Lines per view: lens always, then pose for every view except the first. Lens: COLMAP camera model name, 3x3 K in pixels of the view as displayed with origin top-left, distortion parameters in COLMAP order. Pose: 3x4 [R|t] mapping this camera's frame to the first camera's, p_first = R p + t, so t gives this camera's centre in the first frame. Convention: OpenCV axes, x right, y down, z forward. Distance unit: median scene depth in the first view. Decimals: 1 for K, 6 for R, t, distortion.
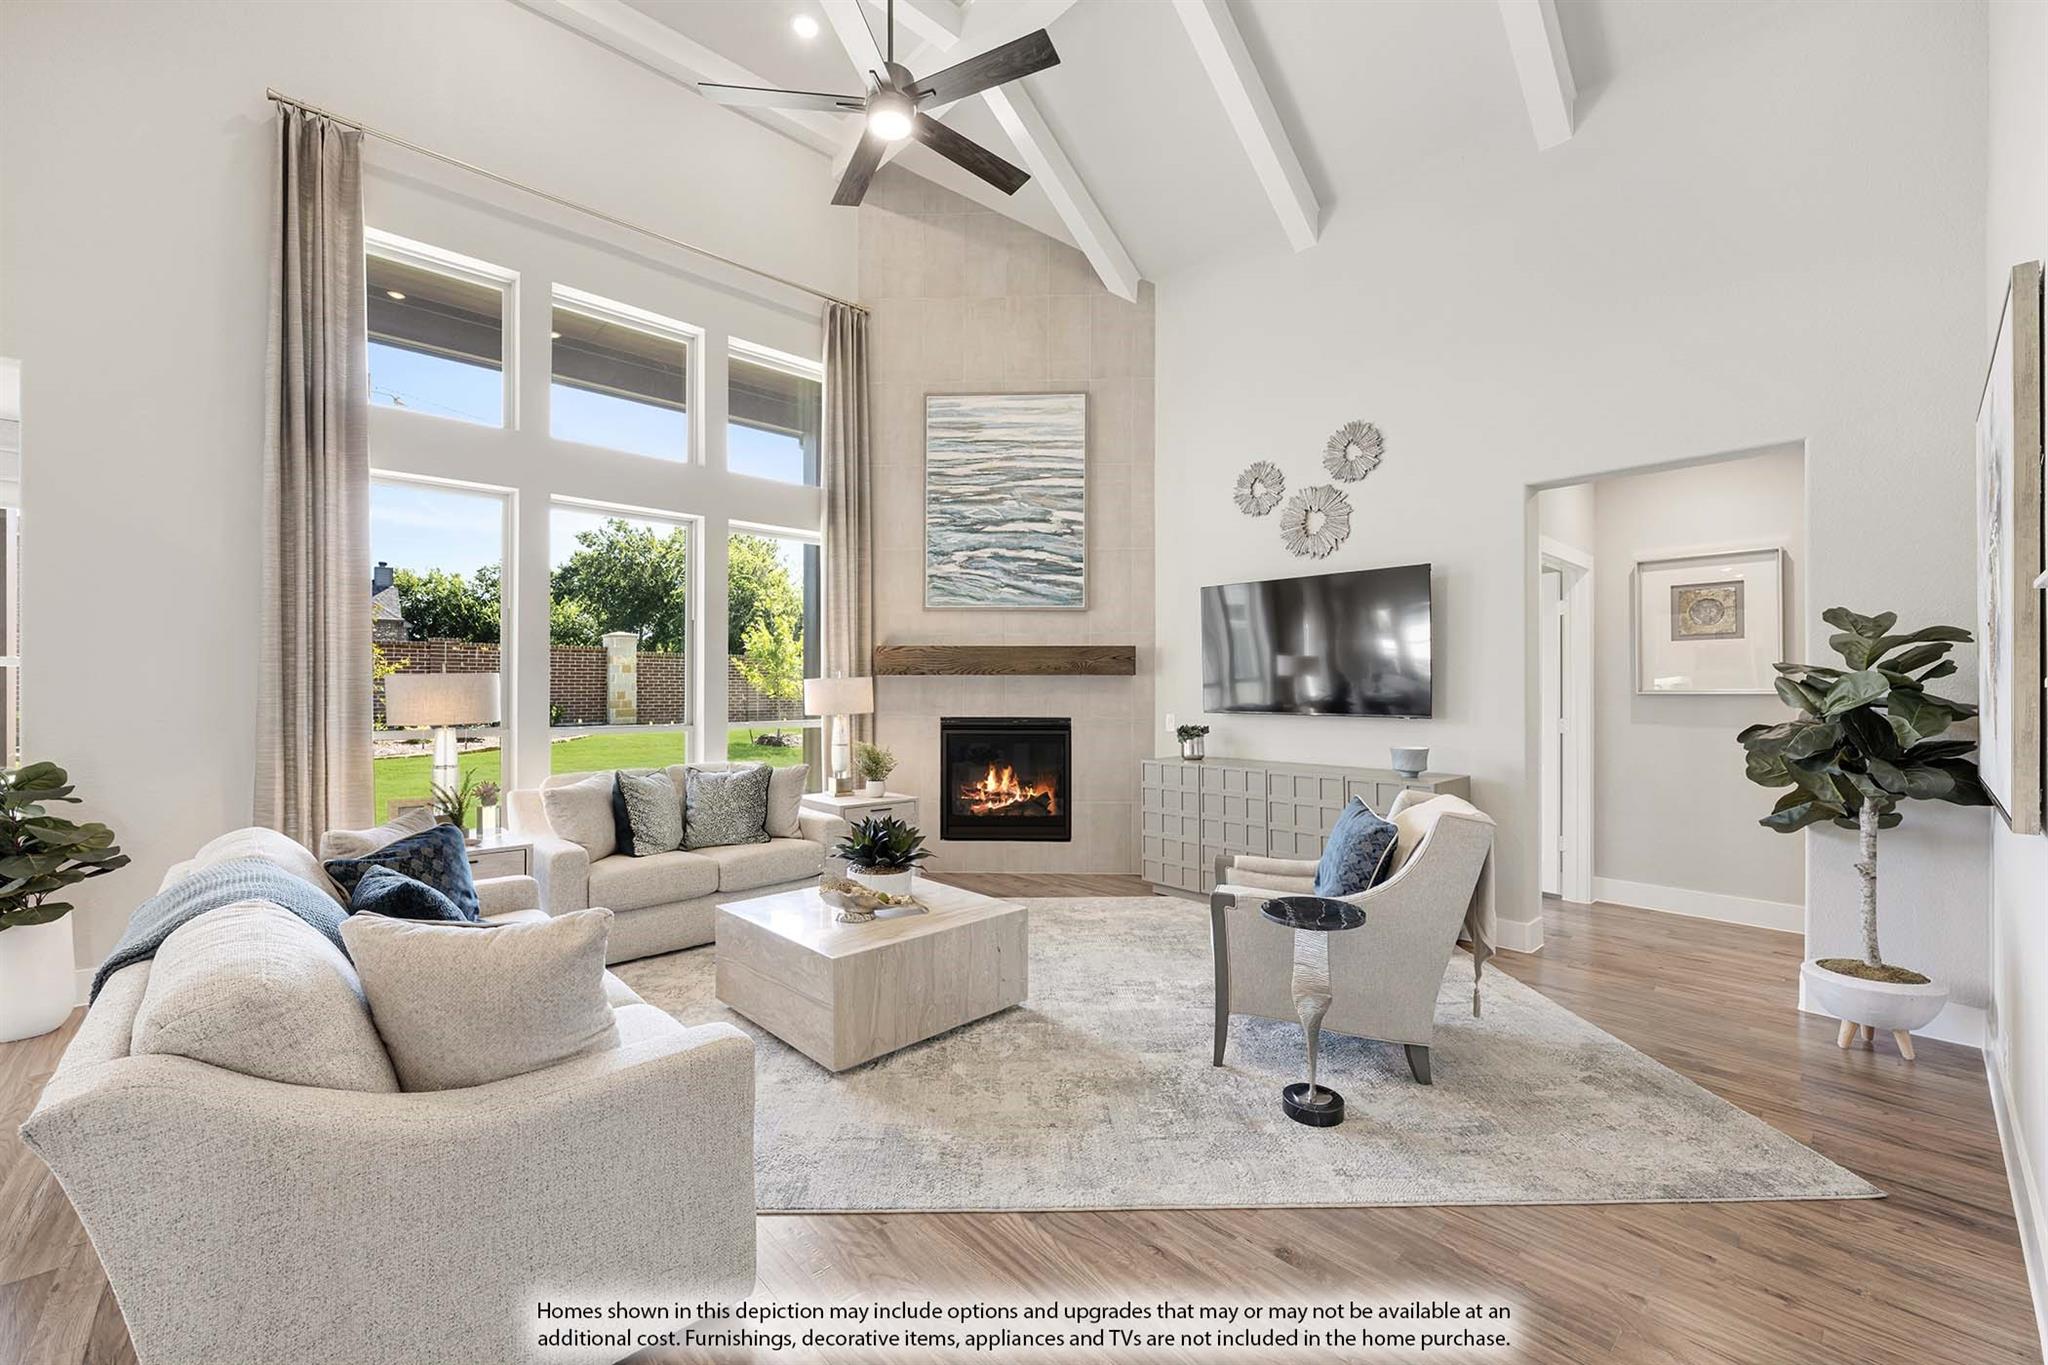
lens RADIAL K [[820.4, 0, 1022.0], [0, 820.4, 684.0], [0, 0, 1]] dist [0.000835, -0.000607]
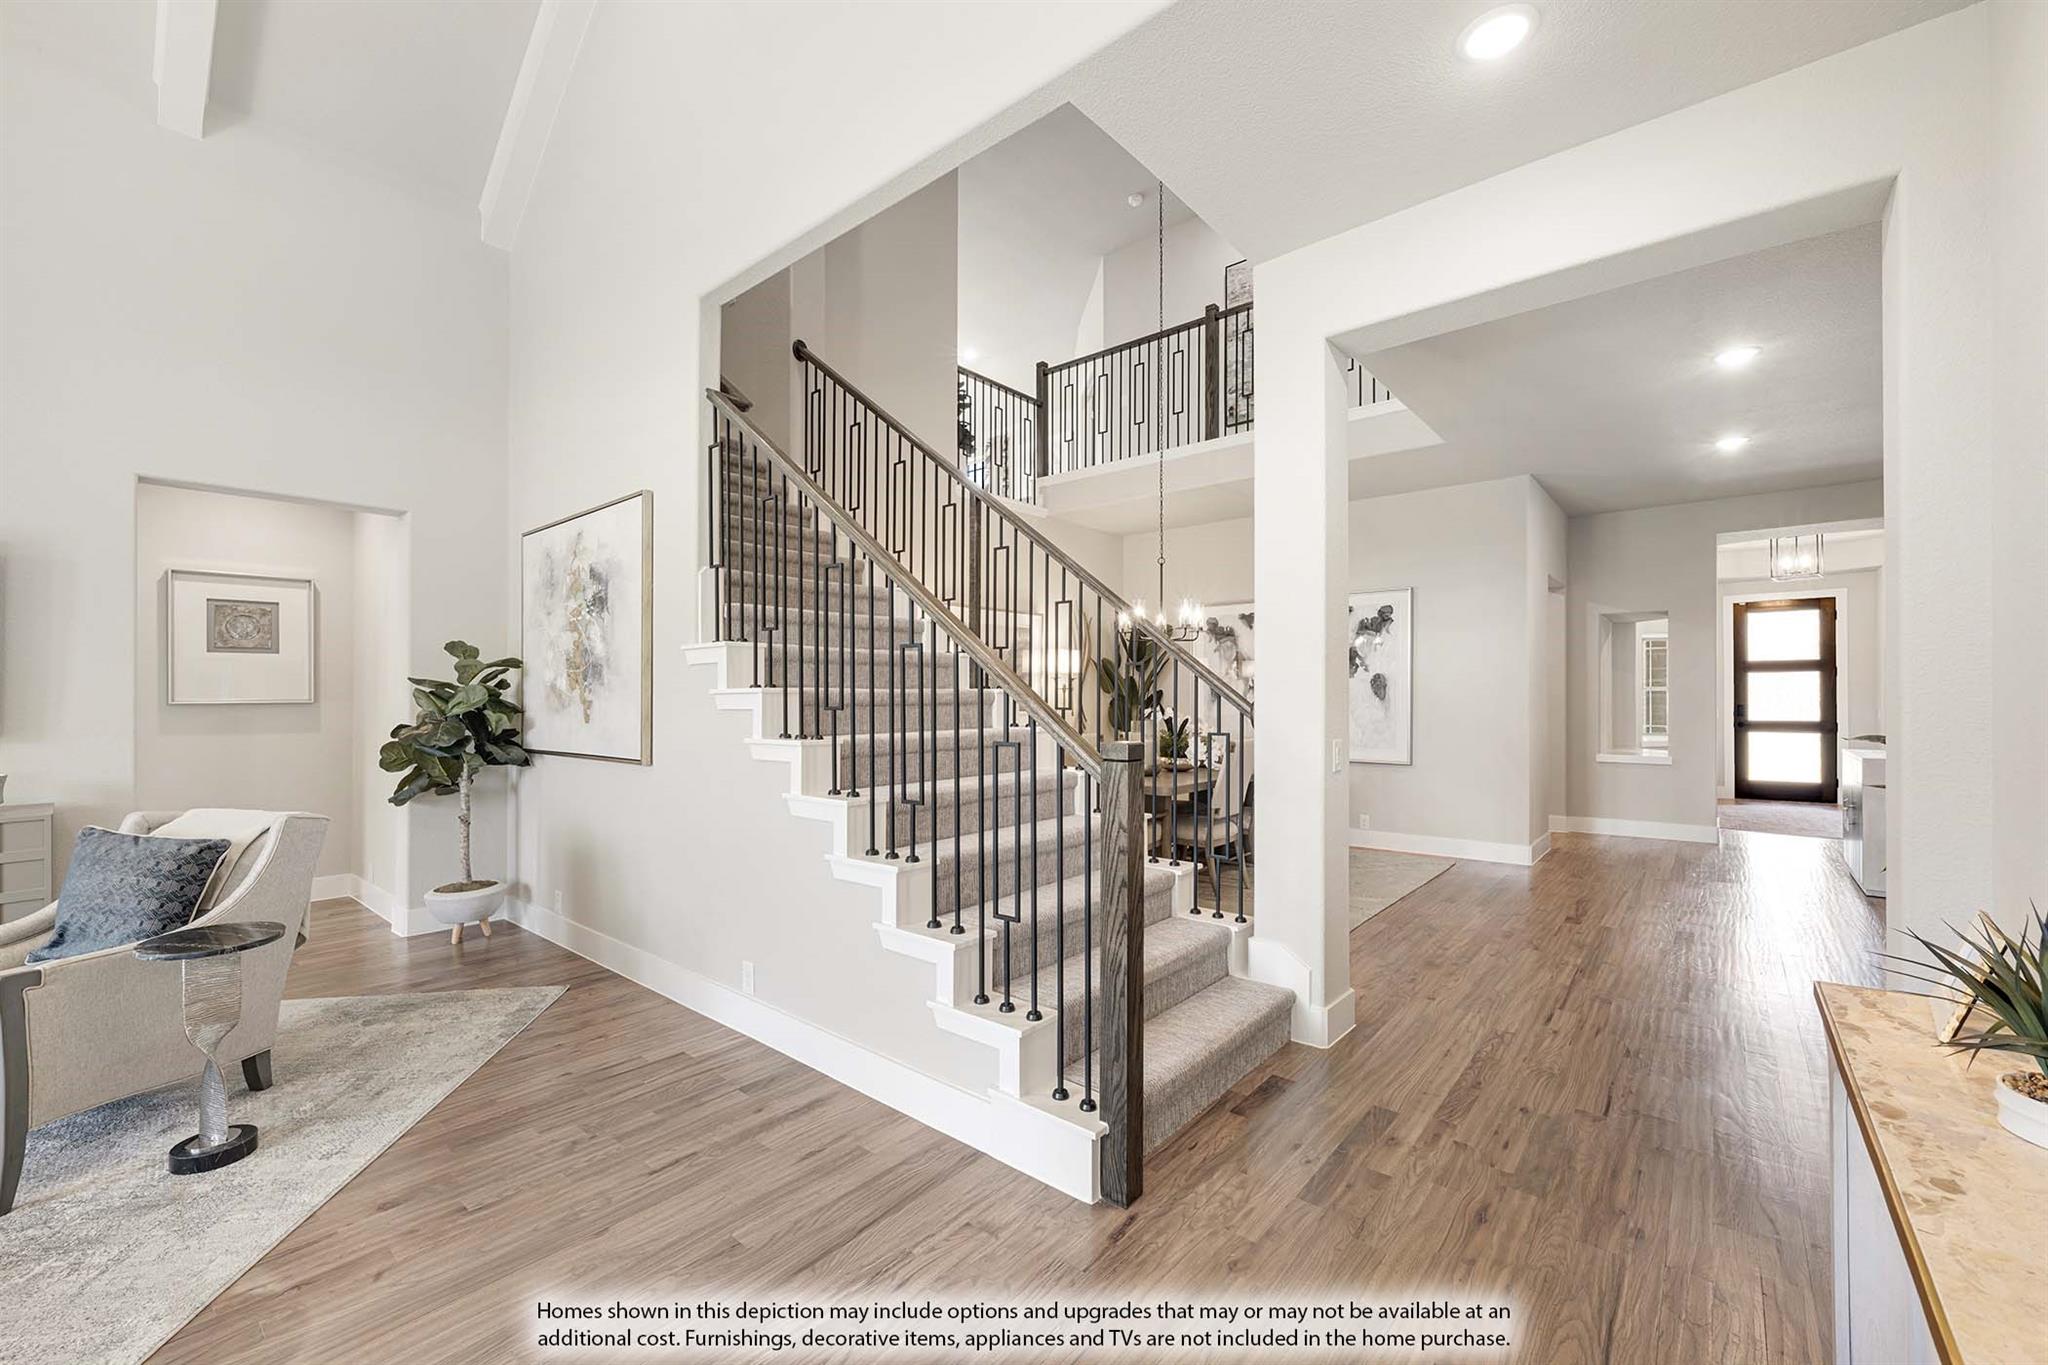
lens RADIAL K [[820.4, 0, 1014.7], [0, 820.4, 697.3], [0, 0, 1]] dist [0.000835, -0.000607]
pose [[-0.113063, 0.000359, 0.993588, -0.315473], [0.000762, 1.000000, -0.000274, 0.004612], [-0.993587, 0.000726, -0.113064, 0.104087]]
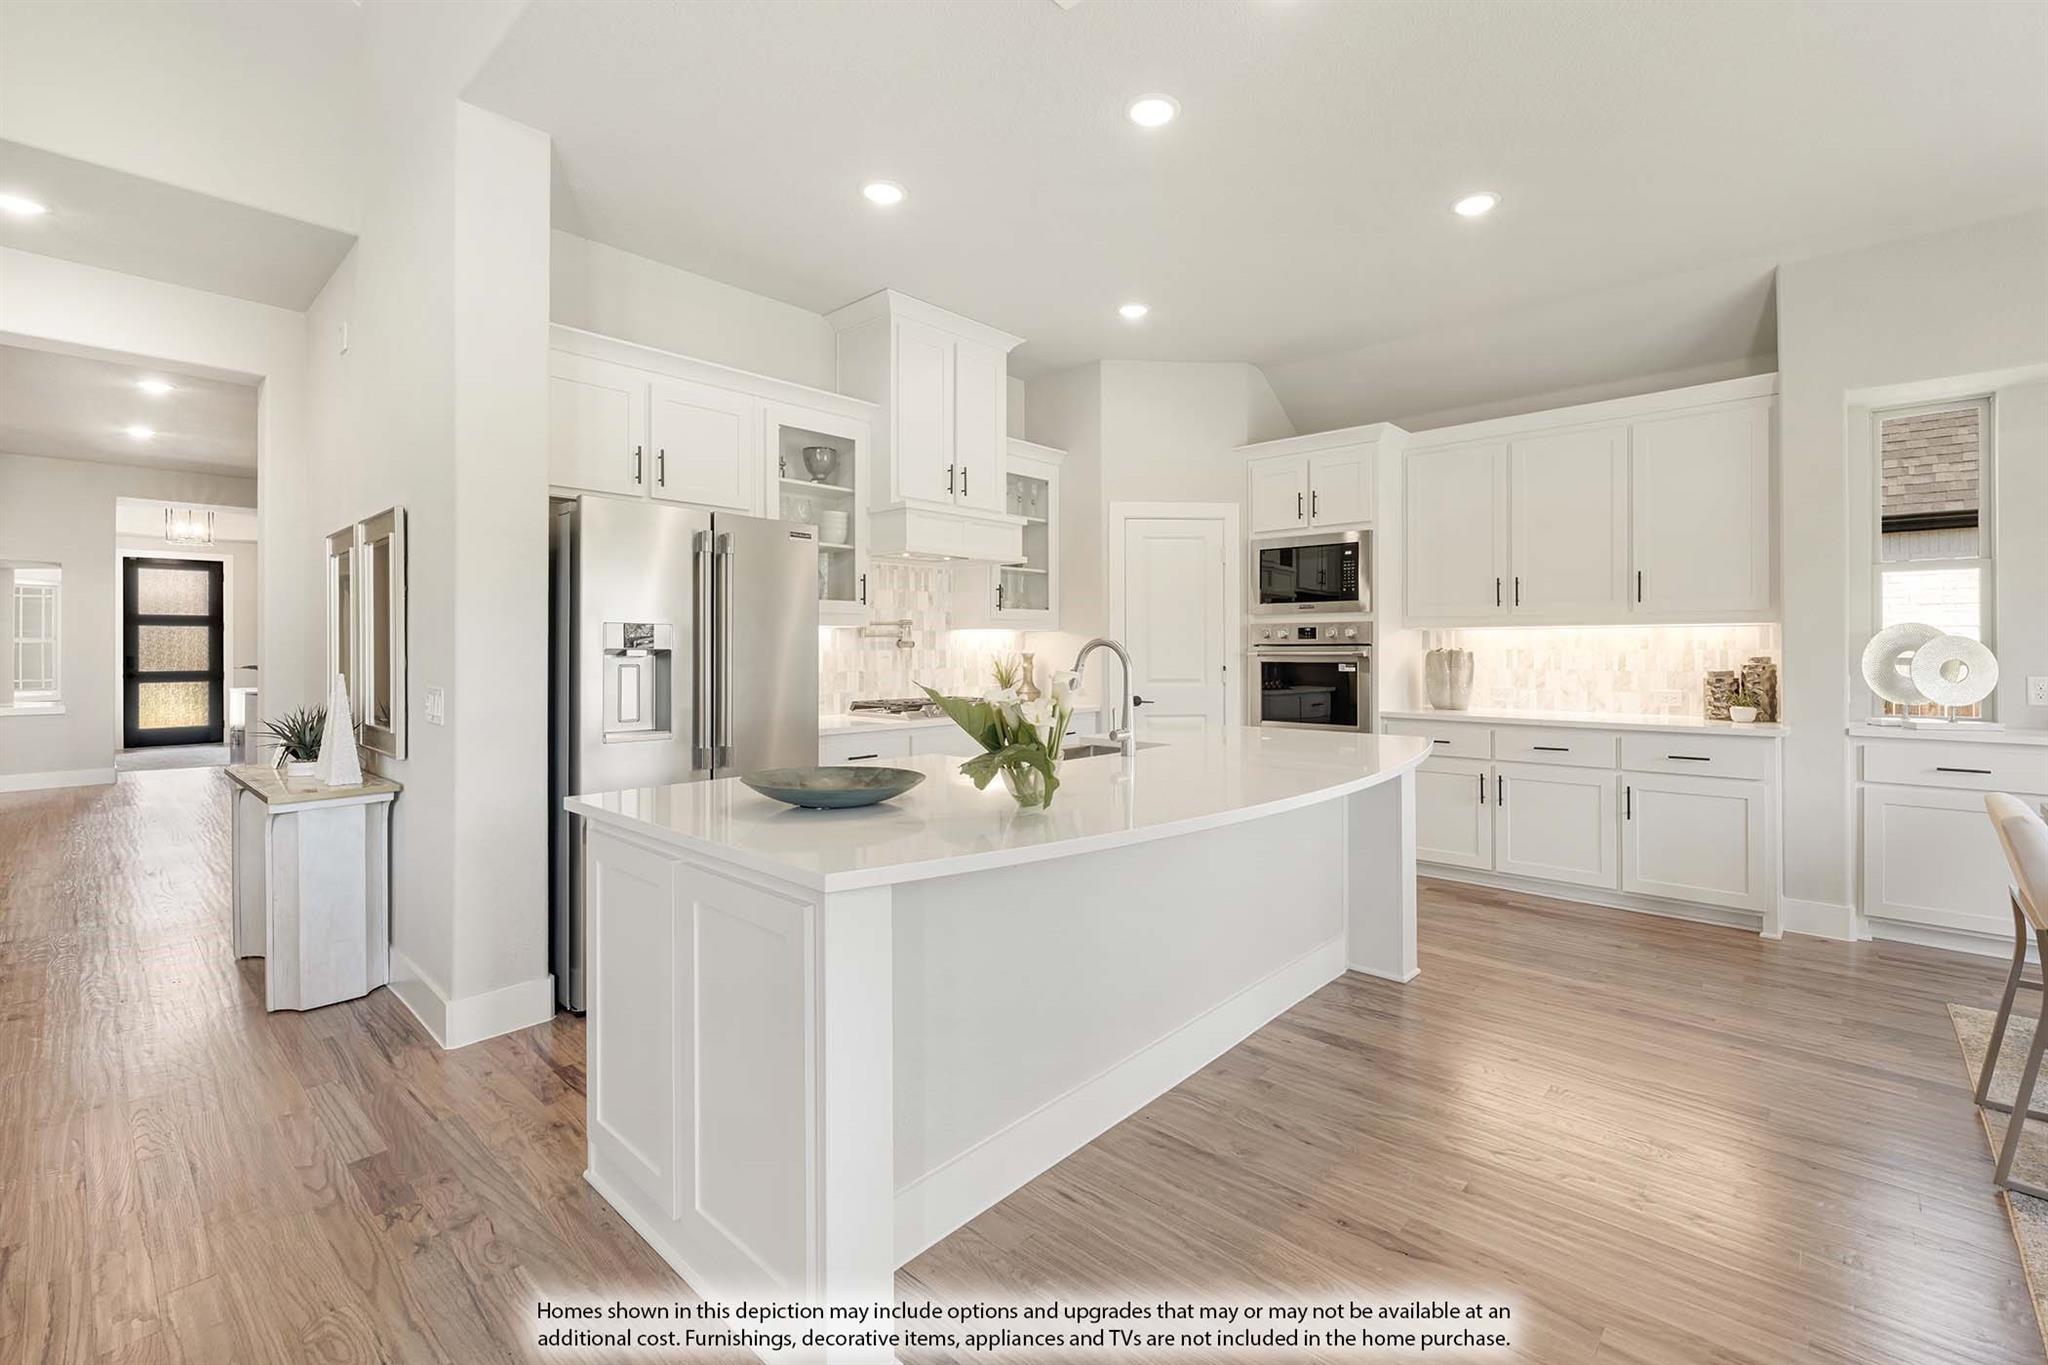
lens RADIAL K [[879.0, 0, 1081.5], [0, 879.0, 647.7], [0, 0, 1]] dist [0.002686, -0.000147]
pose [[-0.994233, 0.001950, -0.107221, -0.660417], [0.002245, 0.999994, -0.002636, 0.013794], [0.107215, -0.002861, -0.994232, 0.571490]]
